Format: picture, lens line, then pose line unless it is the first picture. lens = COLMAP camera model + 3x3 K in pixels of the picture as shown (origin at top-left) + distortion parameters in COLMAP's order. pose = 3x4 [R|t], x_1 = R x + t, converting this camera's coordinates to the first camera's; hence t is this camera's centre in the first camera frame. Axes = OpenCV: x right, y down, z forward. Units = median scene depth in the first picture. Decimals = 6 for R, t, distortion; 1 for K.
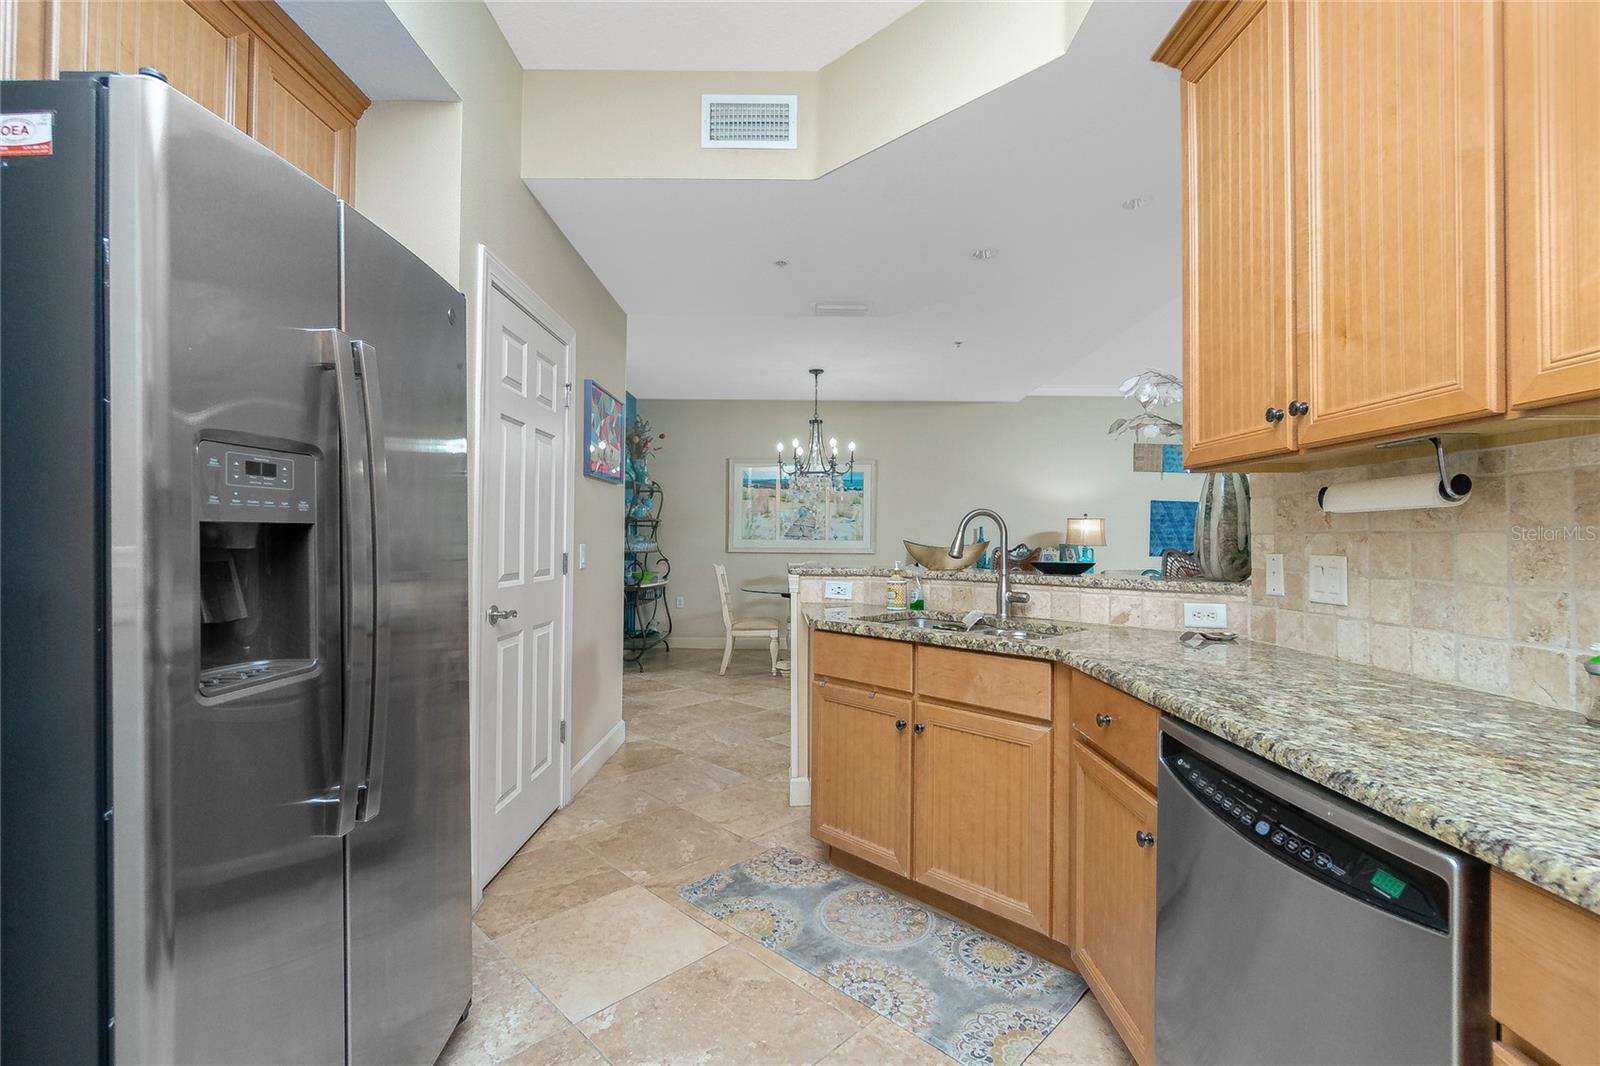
lens RADIAL K [[700.2, 0, 795.9], [0, 700.2, 531.4], [0, 0, 1]] dist [-0.000888, 0.000347]
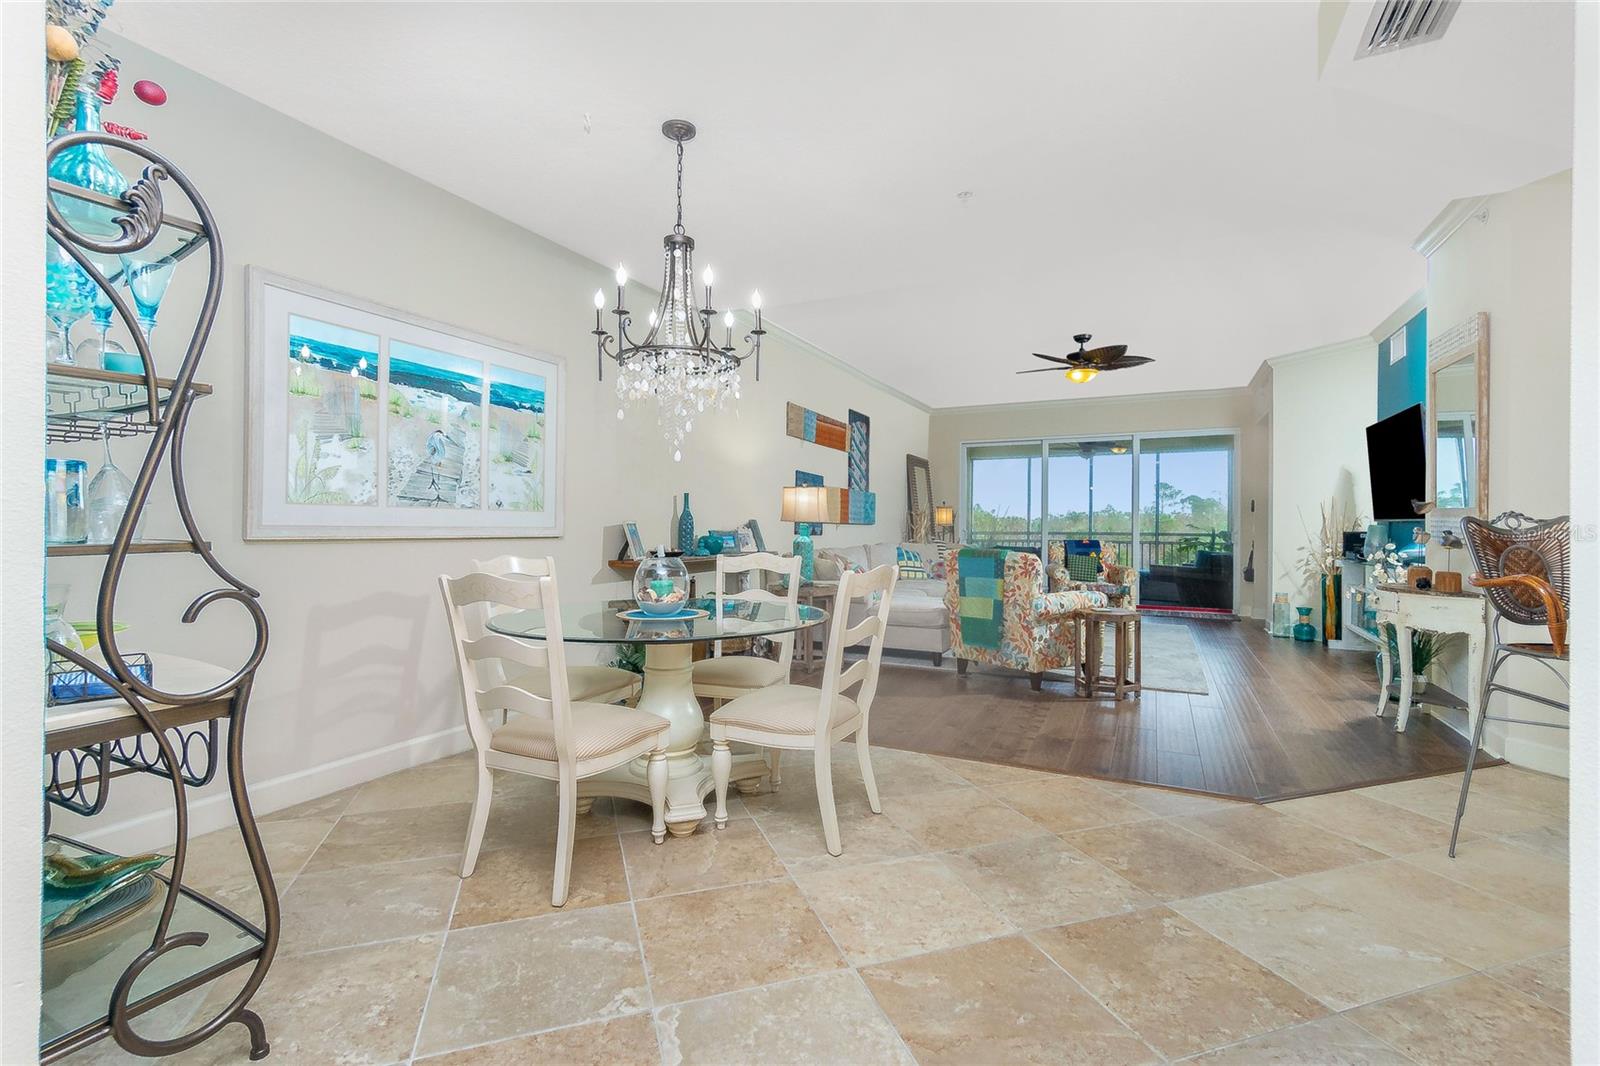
lens RADIAL K [[714.2, 0, 789.6], [0, 714.2, 526.6], [0, 0, 1]] dist [0.000033, 0.000132]
pose [[0.446707, -0.004087, 0.894671, -0.997296], [-0.011035, 0.999888, 0.010078, 0.057325], [-0.894612, -0.014375, 0.446612, 2.081903]]
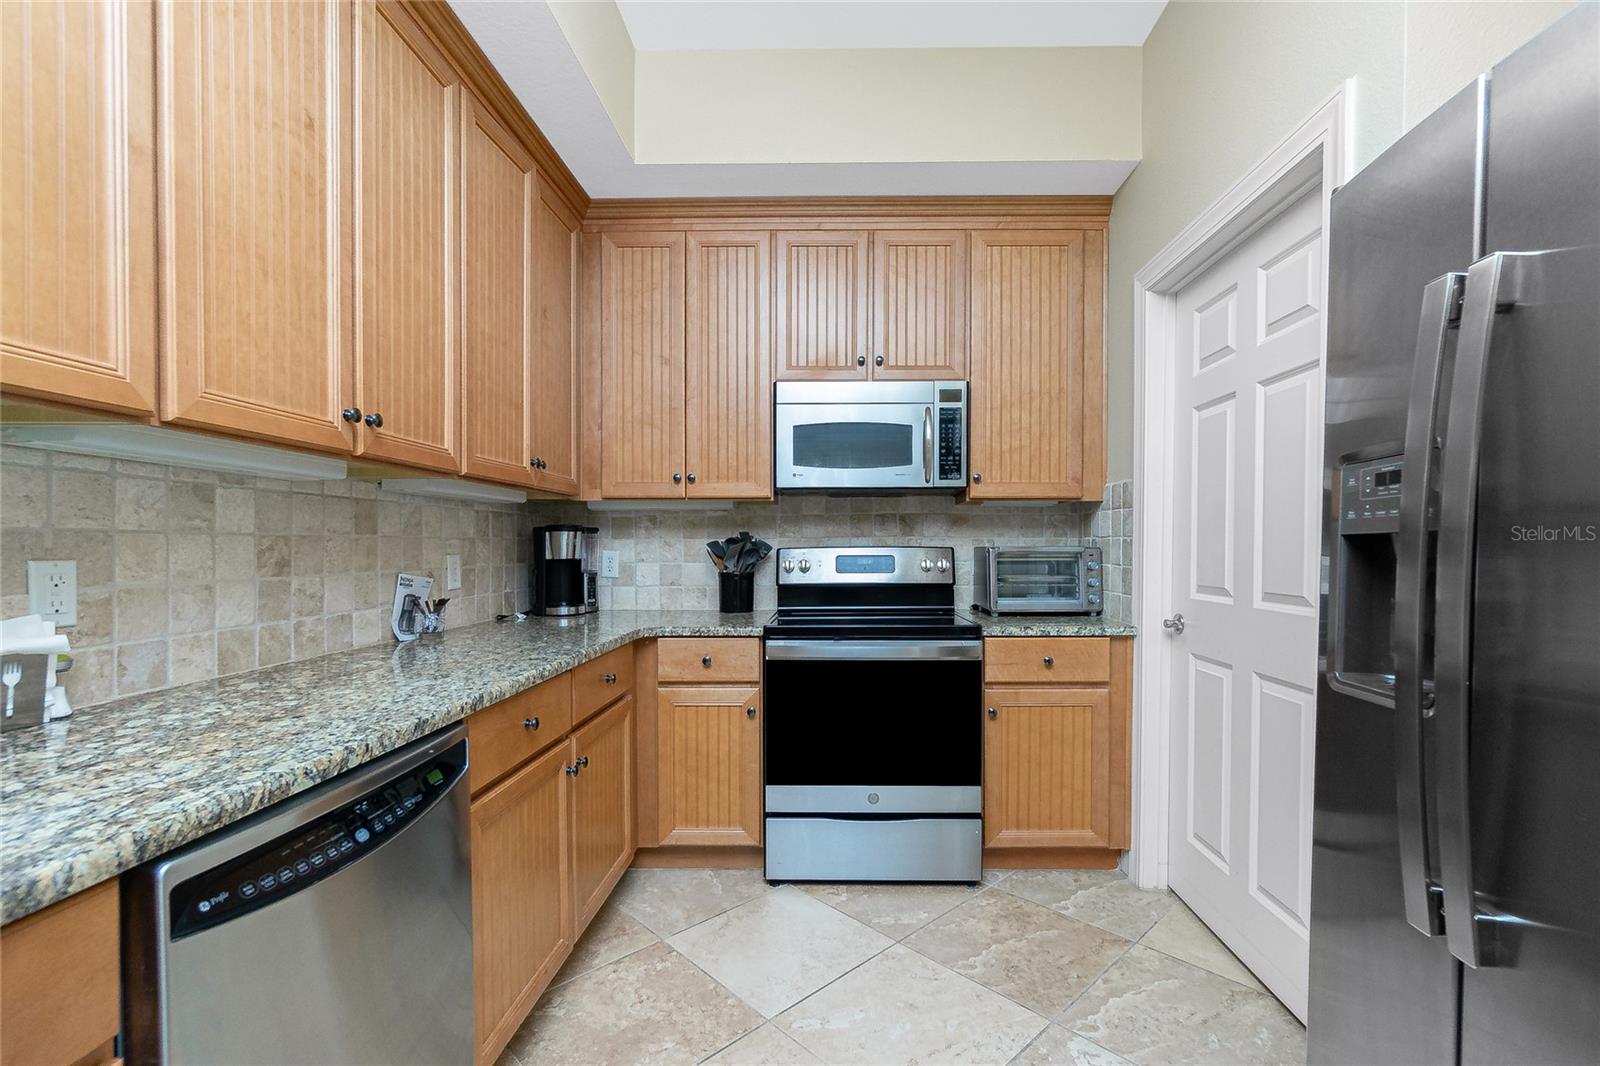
lens RADIAL K [[698.5, 0, 835.0], [0, 698.5, 557.9], [0, 0, 1]] dist [-0.006857, 0.000157]
pose [[-0.999966, -0.007628, 0.003251, 0.000871], [-0.007611, 0.999957, 0.005322, 0.010742], [-0.003292, 0.005297, -0.999981, 0.923279]]
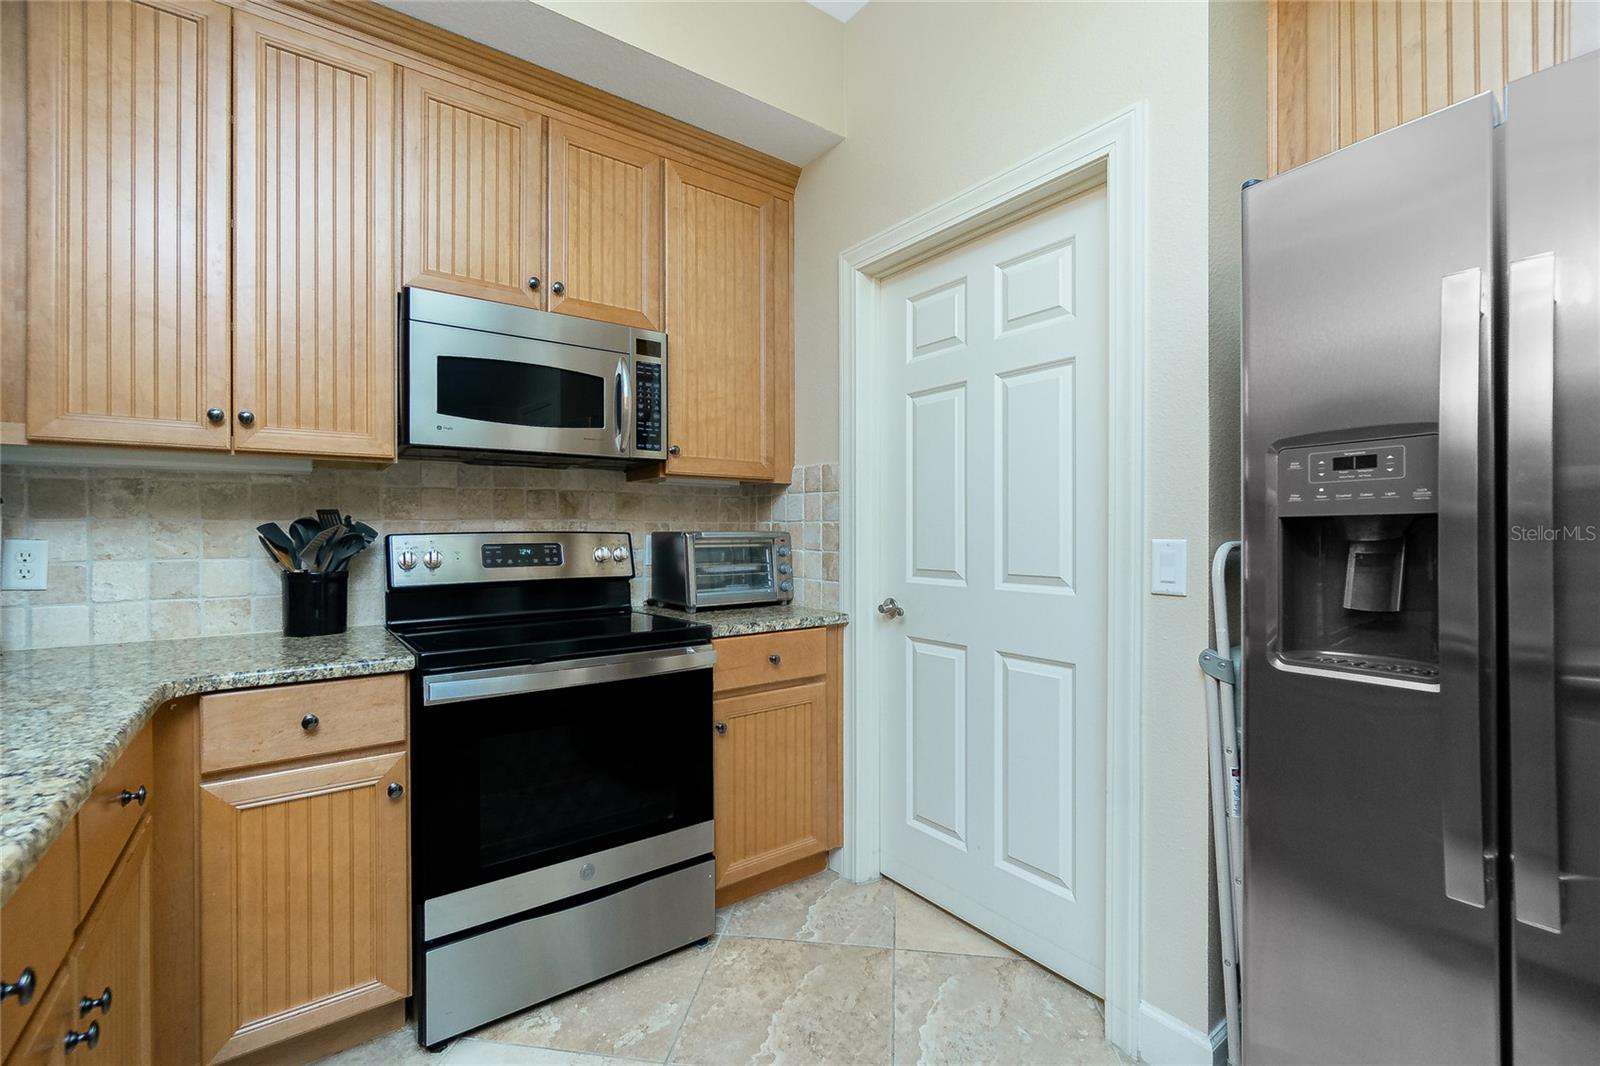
lens RADIAL K [[689.4, 0, 787.1], [0, 689.4, 532.5], [0, 0, 1]] dist [-0.003417, 0.000090]
pose [[-0.805565, -0.005407, -0.592483, 0.230093], [0.002878, 0.999911, -0.013038, 0.010915], [0.592501, -0.012208, -0.805477, 0.615768]]
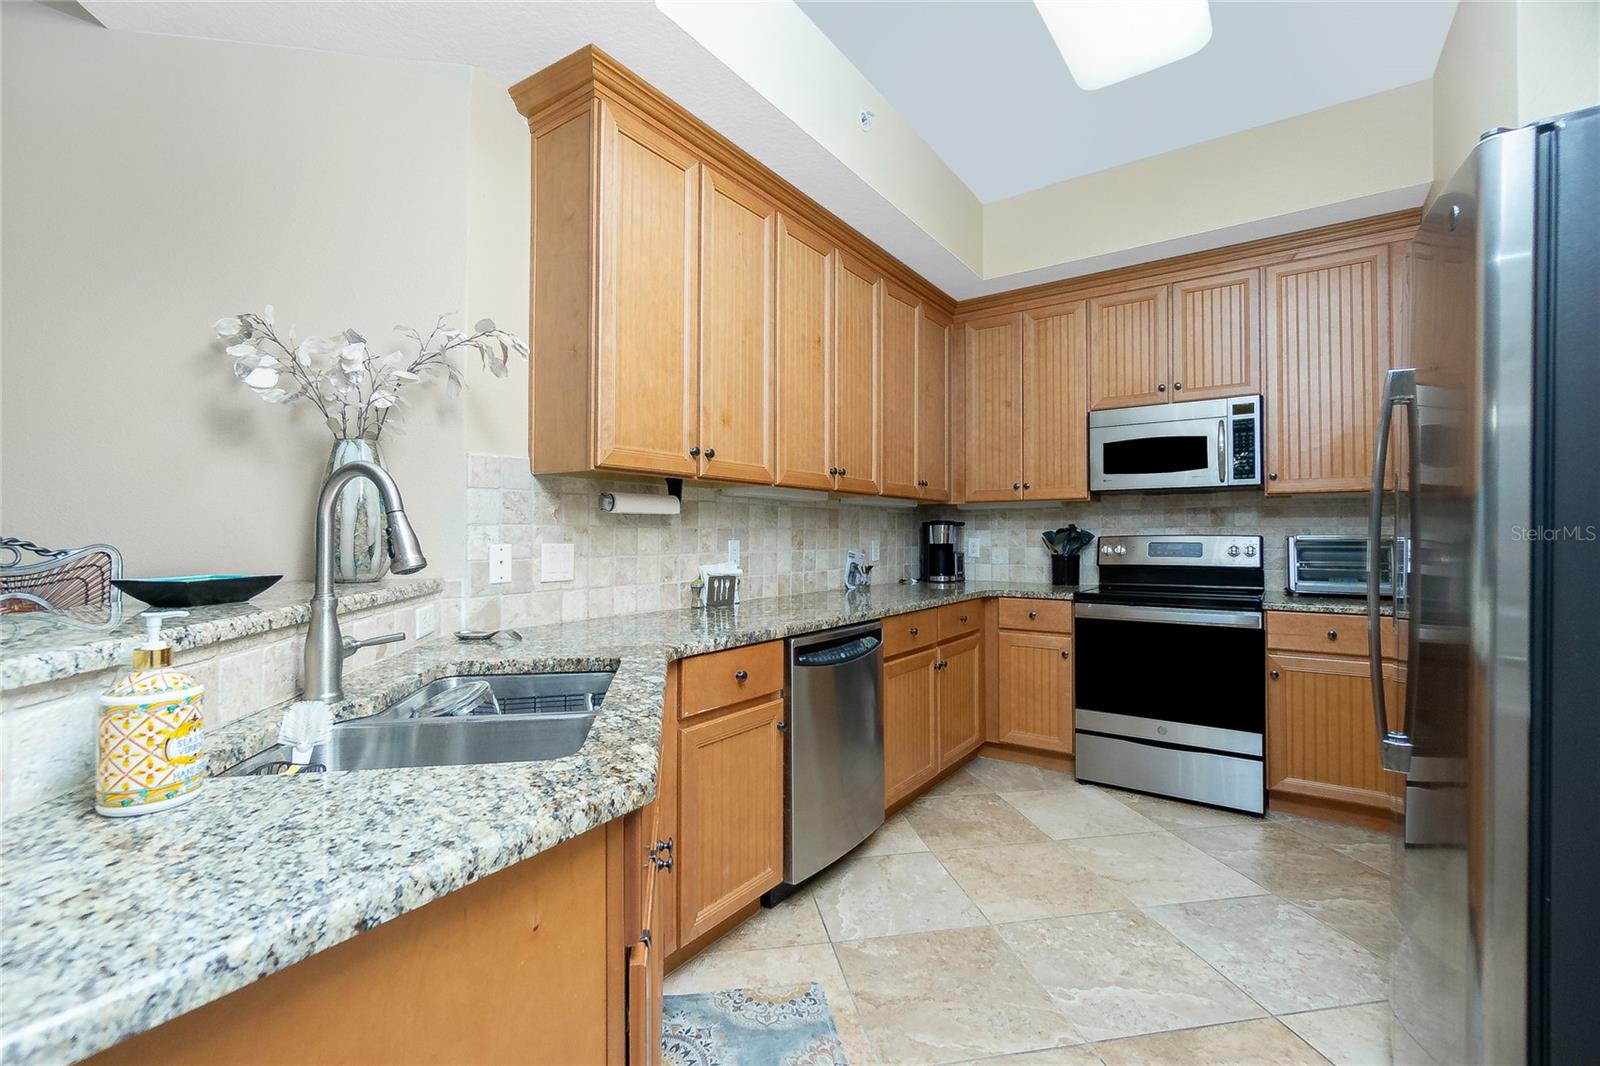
lens RADIAL K [[690.7, 0, 804.8], [0, 690.7, 523.8], [0, 0, 1]] dist [-0.001772, -0.000057]
pose [[-0.824404, 0.002460, 0.565996, -0.253417], [-0.012720, 0.999657, -0.022874, 0.016964], [-0.565859, -0.026057, -0.824091, 1.401251]]
